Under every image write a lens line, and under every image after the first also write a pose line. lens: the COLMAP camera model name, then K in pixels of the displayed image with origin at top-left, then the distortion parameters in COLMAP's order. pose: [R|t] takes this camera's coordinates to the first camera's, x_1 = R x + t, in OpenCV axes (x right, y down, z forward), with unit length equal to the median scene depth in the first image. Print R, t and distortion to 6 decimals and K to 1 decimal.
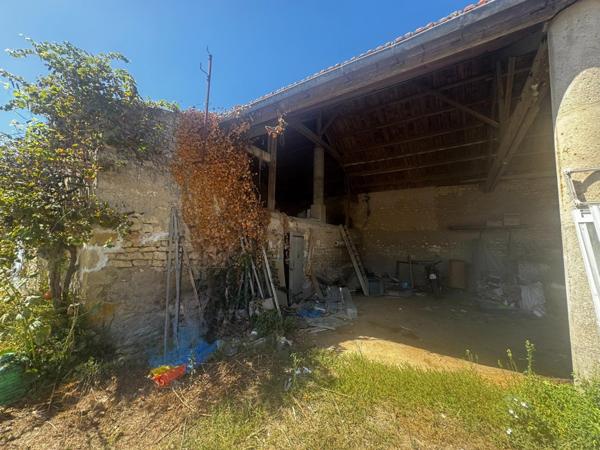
lens RADIAL K [[239.2, 0, 300.0], [0, 239.2, 225.0], [0, 0, 1]] dist [-0.000445, -0.000212]
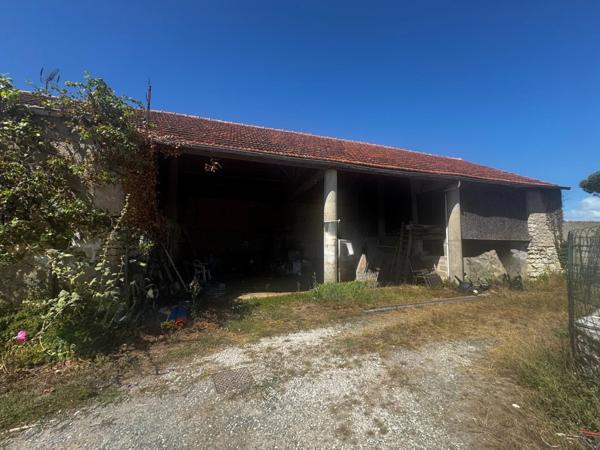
lens RADIAL K [[239.2, 0, 300.0], [0, 239.2, 225.0], [0, 0, 1]] dist [-0.000445, -0.000212]
pose [[0.629521, 0.045578, 0.775646, -0.589890], [-0.054033, 0.998429, -0.014815, -0.020391], [-0.775103, -0.032584, 0.630995, -0.283934]]
